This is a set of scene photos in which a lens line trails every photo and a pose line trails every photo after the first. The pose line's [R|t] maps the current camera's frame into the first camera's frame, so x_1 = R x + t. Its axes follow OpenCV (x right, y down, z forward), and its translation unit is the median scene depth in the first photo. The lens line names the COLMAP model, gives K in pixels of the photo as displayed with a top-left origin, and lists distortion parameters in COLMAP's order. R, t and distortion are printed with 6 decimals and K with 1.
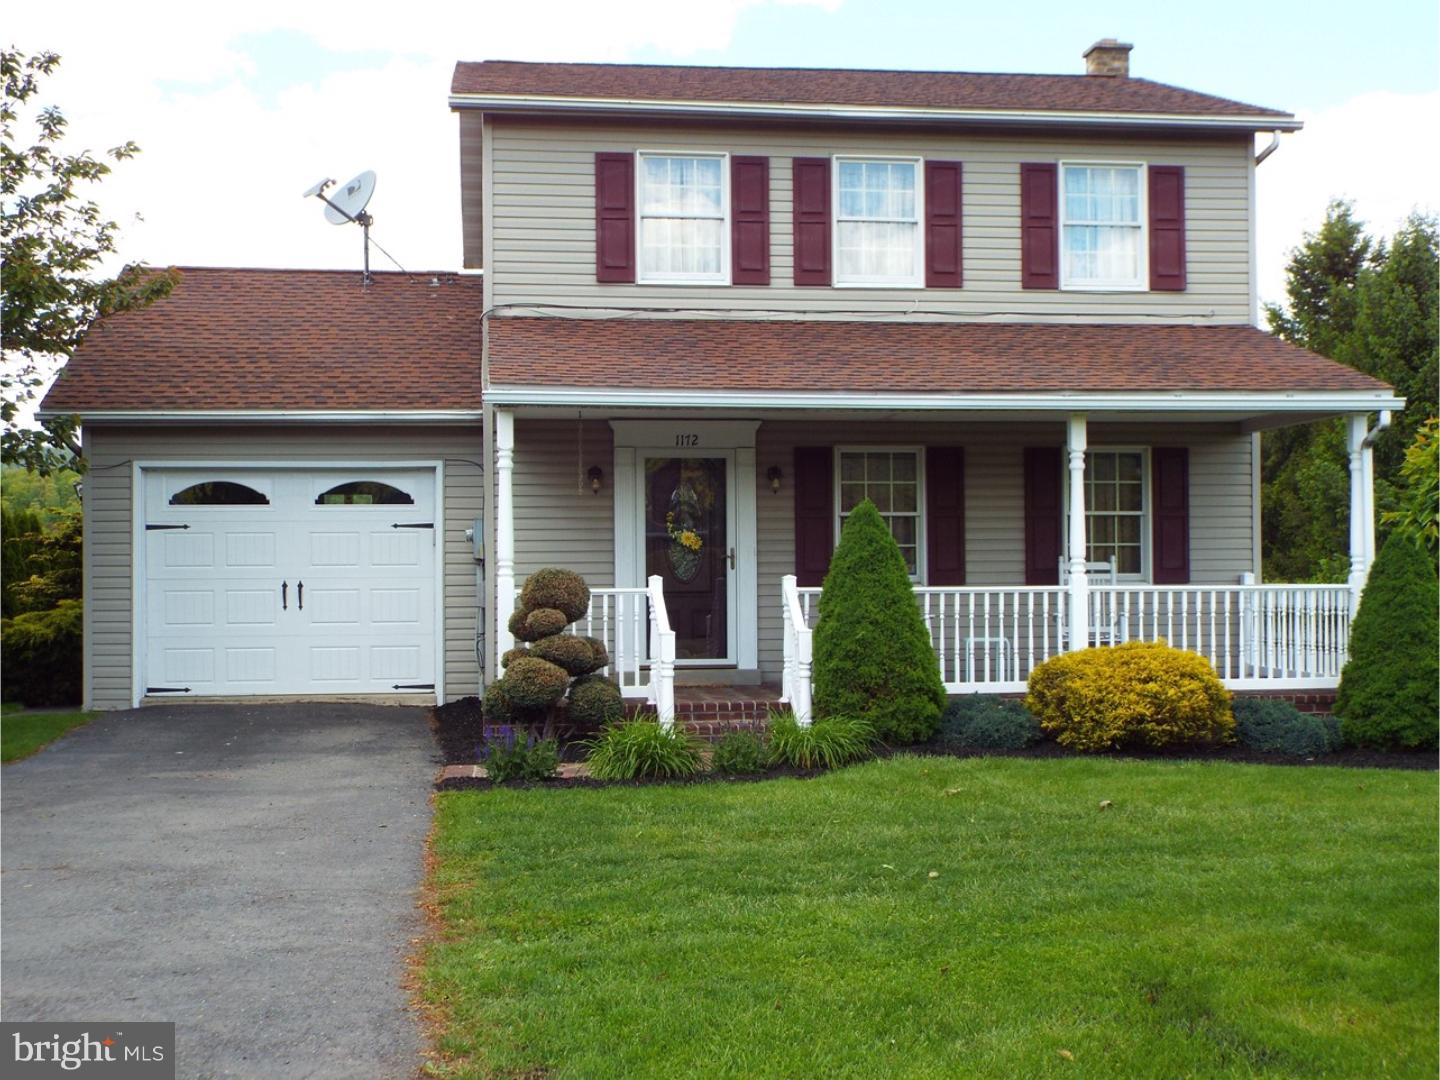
lens RADIAL K [[1835.1, 0, 717.4], [0, 1835.1, 546.0], [0, 0, 1]] dist [-0.012133, 0.000000]
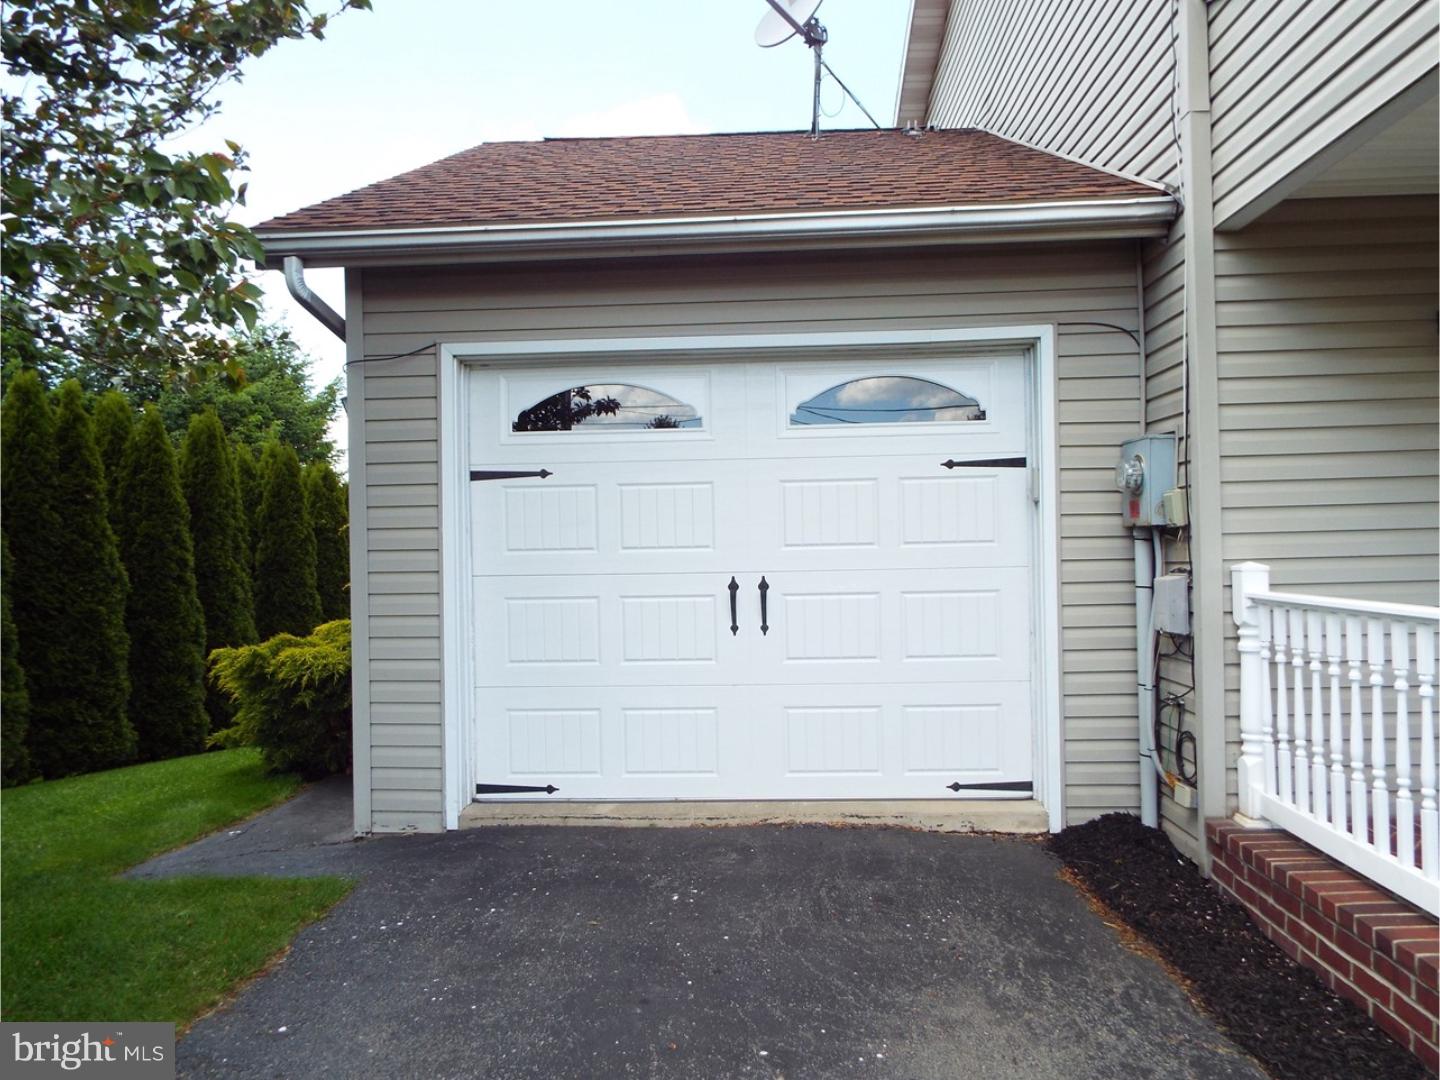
lens RADIAL K [[1064.0, 0, 721.7], [0, 1064.0, 536.7], [0, 0, 1]] dist [-0.000019, 0.003434]
pose [[0.986137, -0.015701, -0.165191, -0.190607], [0.013476, 0.999803, -0.014585, 0.012287], [0.165388, 0.012157, 0.986154, 0.709853]]
